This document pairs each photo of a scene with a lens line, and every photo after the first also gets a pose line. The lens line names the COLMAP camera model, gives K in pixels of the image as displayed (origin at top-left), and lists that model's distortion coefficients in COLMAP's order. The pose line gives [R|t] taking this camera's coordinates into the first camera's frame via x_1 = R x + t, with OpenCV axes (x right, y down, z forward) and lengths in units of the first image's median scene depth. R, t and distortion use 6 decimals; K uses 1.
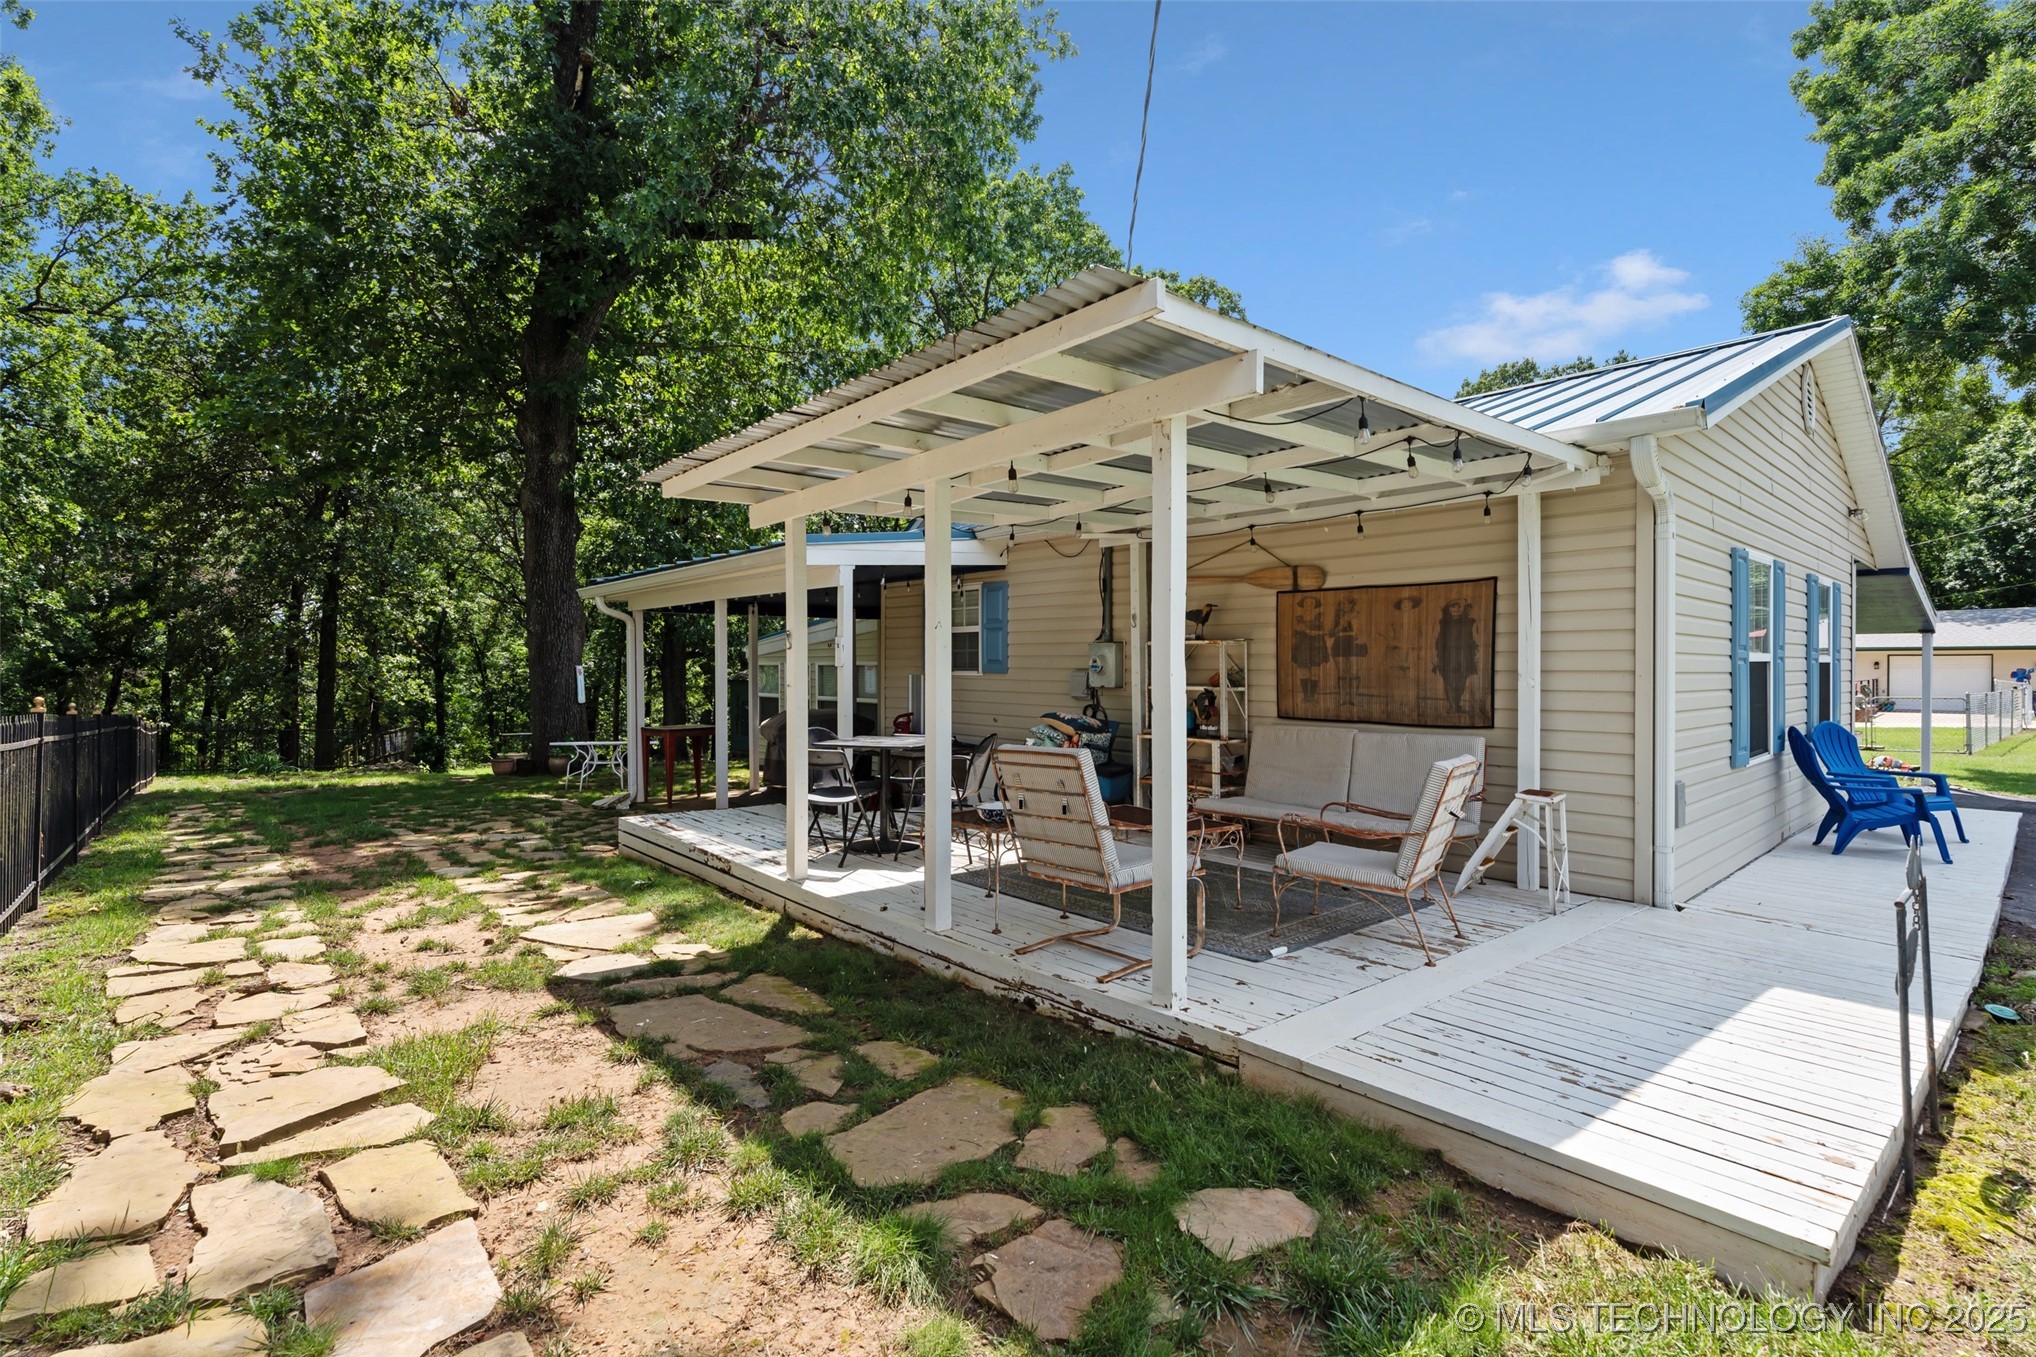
lens RADIAL K [[909.2, 0, 1018.0], [0, 909.2, 678.5], [0, 0, 1]] dist [-0.001225, -0.000920]
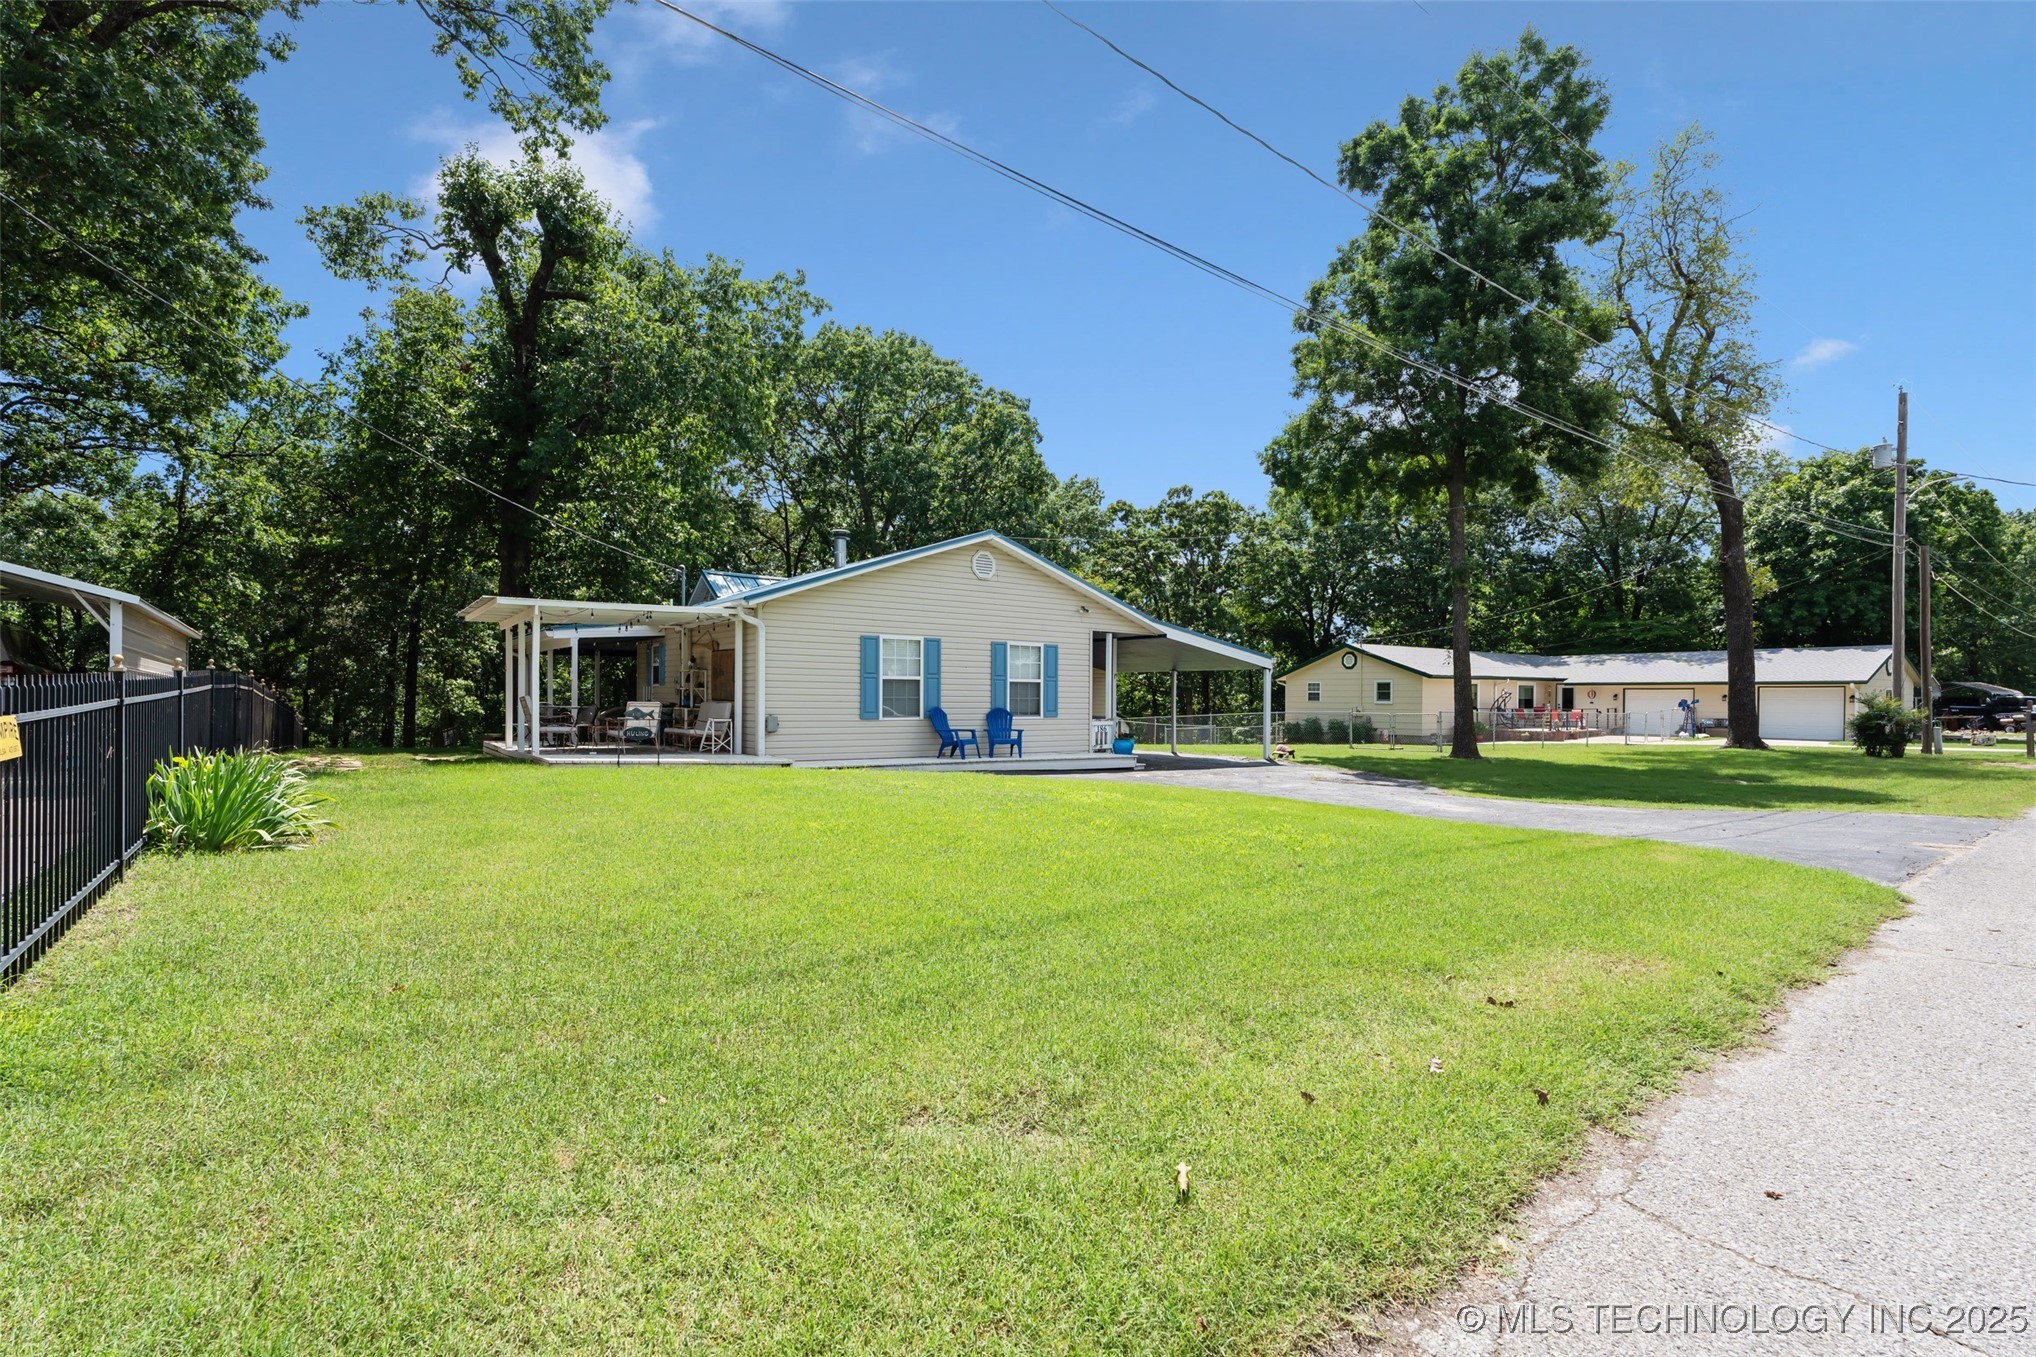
lens RADIAL K [[906.7, 0, 1003.6], [0, 906.7, 704.3], [0, 0, 1]] dist [0.001048, 0.000311]
pose [[0.995255, 0.010136, -0.096776, 0.291118], [-0.010810, 0.999921, -0.006443, 0.013123], [0.096703, 0.007459, 0.995285, -0.314288]]
